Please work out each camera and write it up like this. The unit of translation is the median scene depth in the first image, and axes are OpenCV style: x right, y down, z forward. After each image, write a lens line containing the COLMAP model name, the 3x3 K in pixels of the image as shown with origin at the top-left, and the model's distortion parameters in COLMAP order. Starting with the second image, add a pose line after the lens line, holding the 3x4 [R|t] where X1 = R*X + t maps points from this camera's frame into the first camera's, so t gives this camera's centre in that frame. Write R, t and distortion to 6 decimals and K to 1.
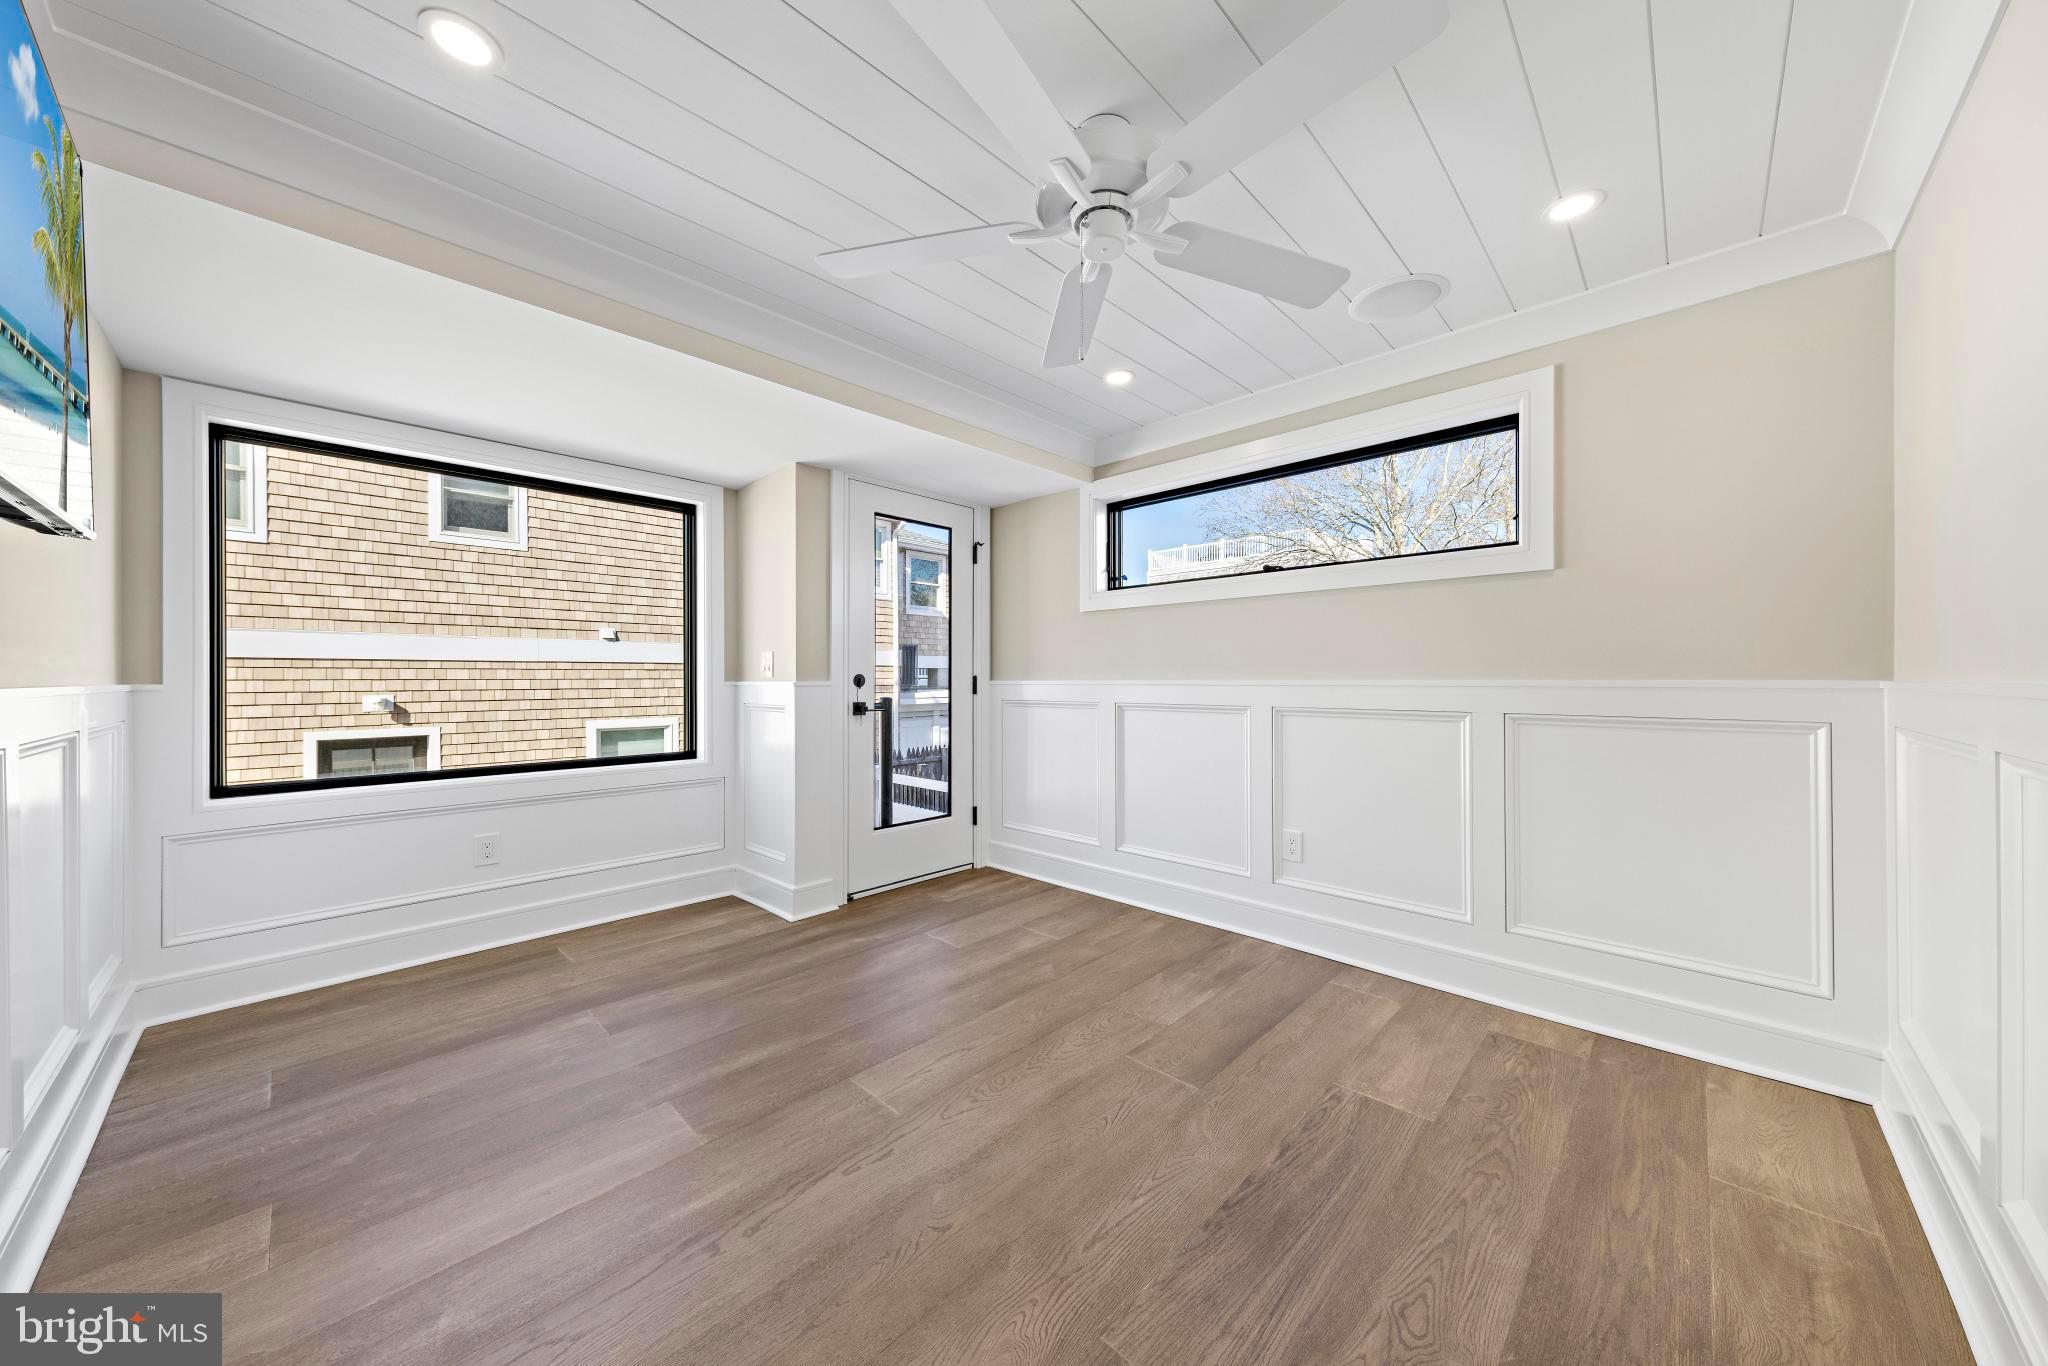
lens RADIAL K [[700.8, 0, 1037.1], [0, 700.8, 679.6], [0, 0, 1]] dist [0.007302, -0.000388]
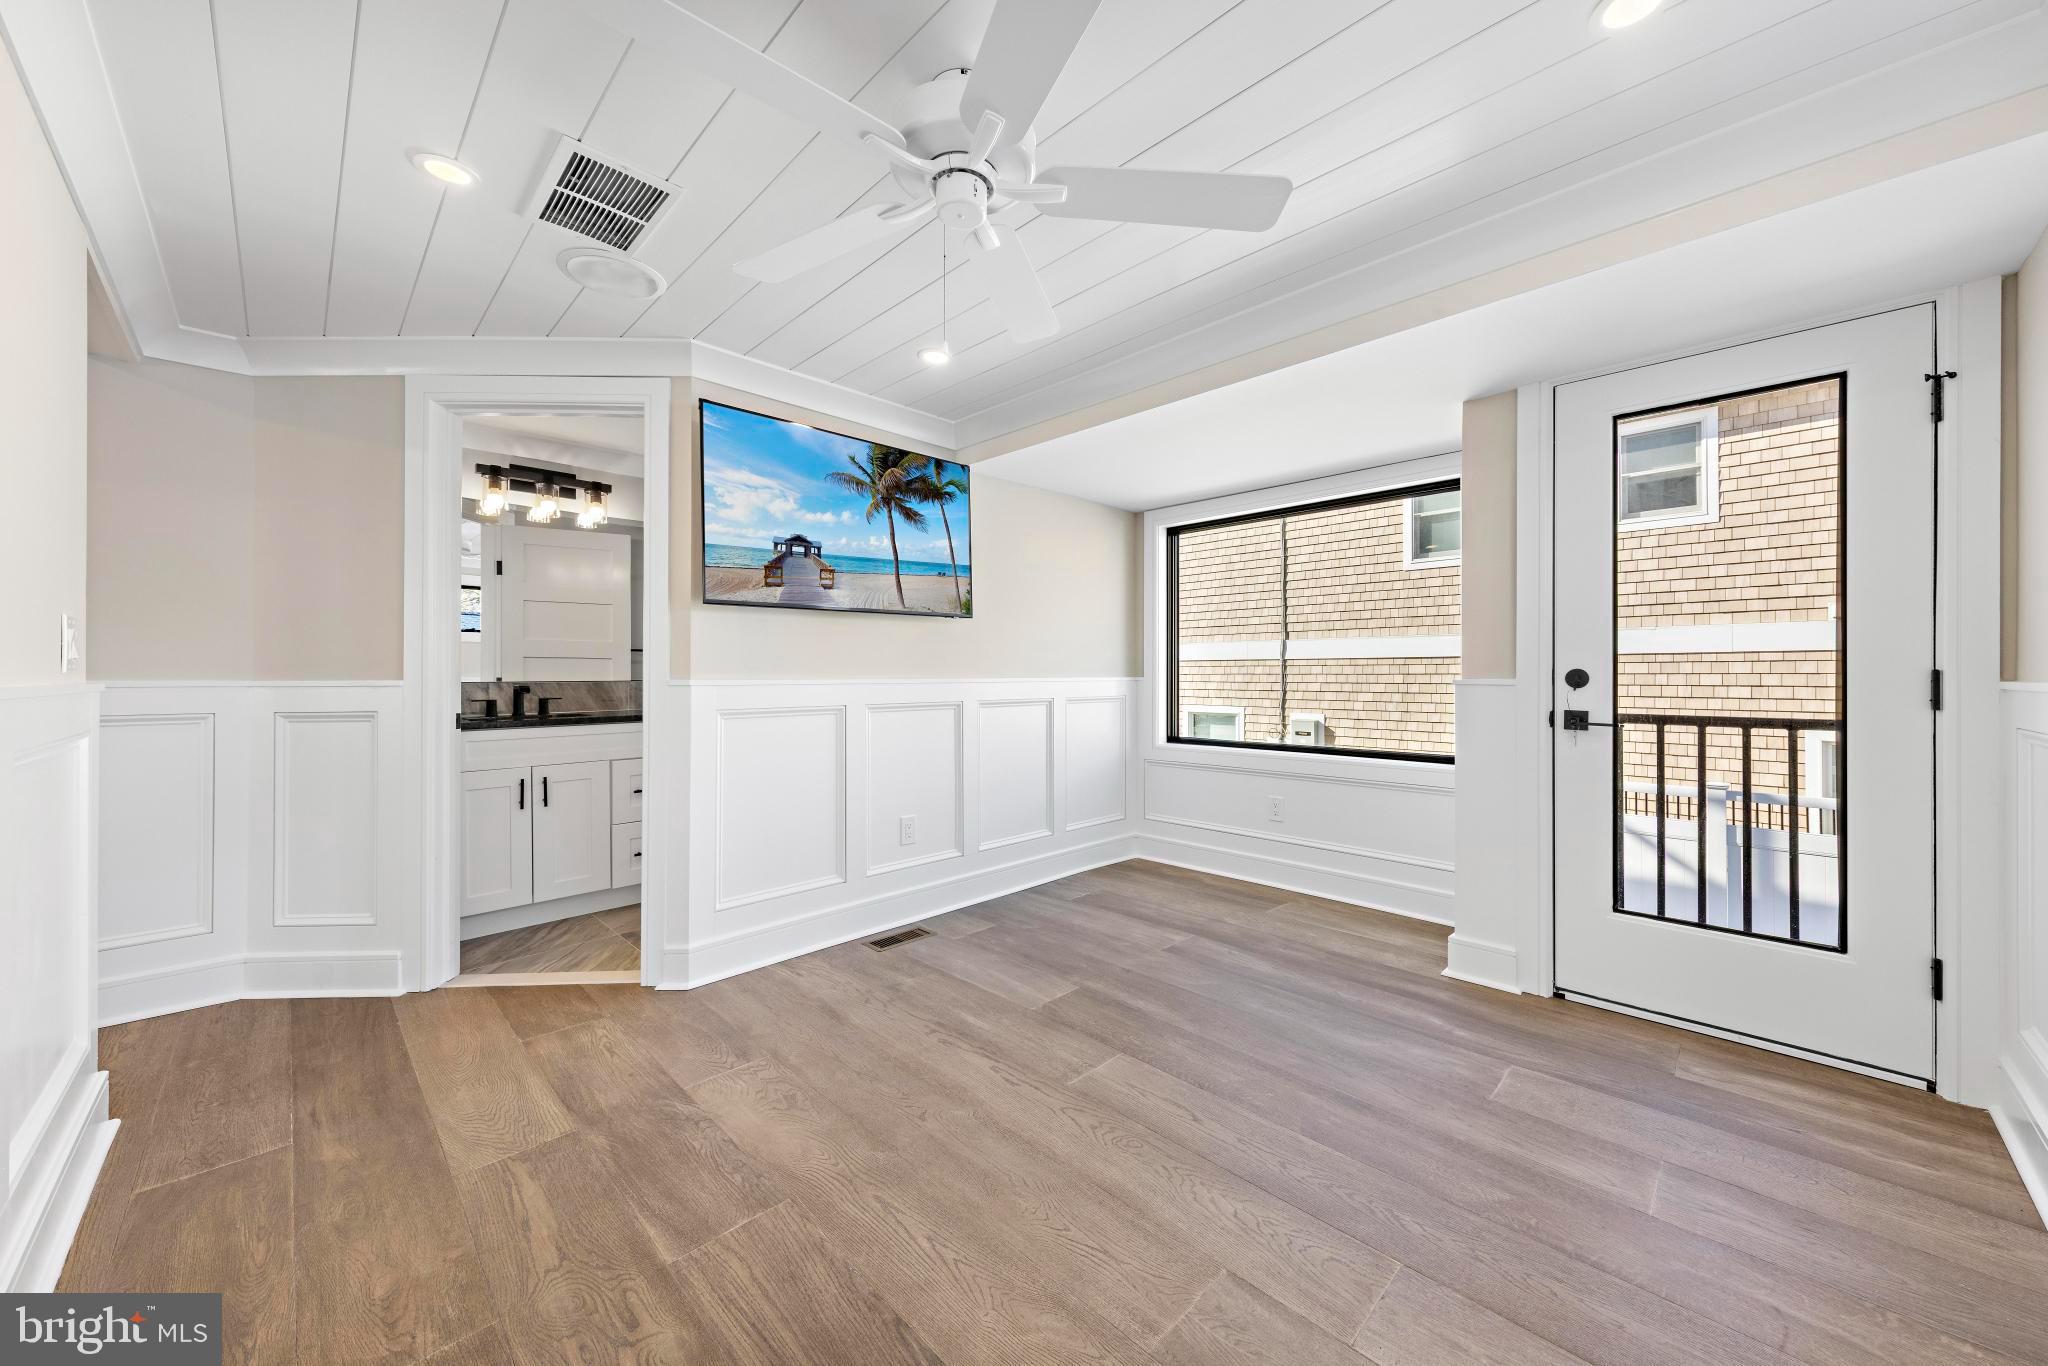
lens RADIAL K [[750.3, 0, 1035.5], [0, 750.3, 674.3], [0, 0, 1]] dist [0.005128, -0.000442]
pose [[-0.031618, 0.003285, -0.999495, 0.553722], [-0.001144, 0.999994, 0.003323, -0.005005], [0.999499, 0.001249, -0.031614, 0.577063]]
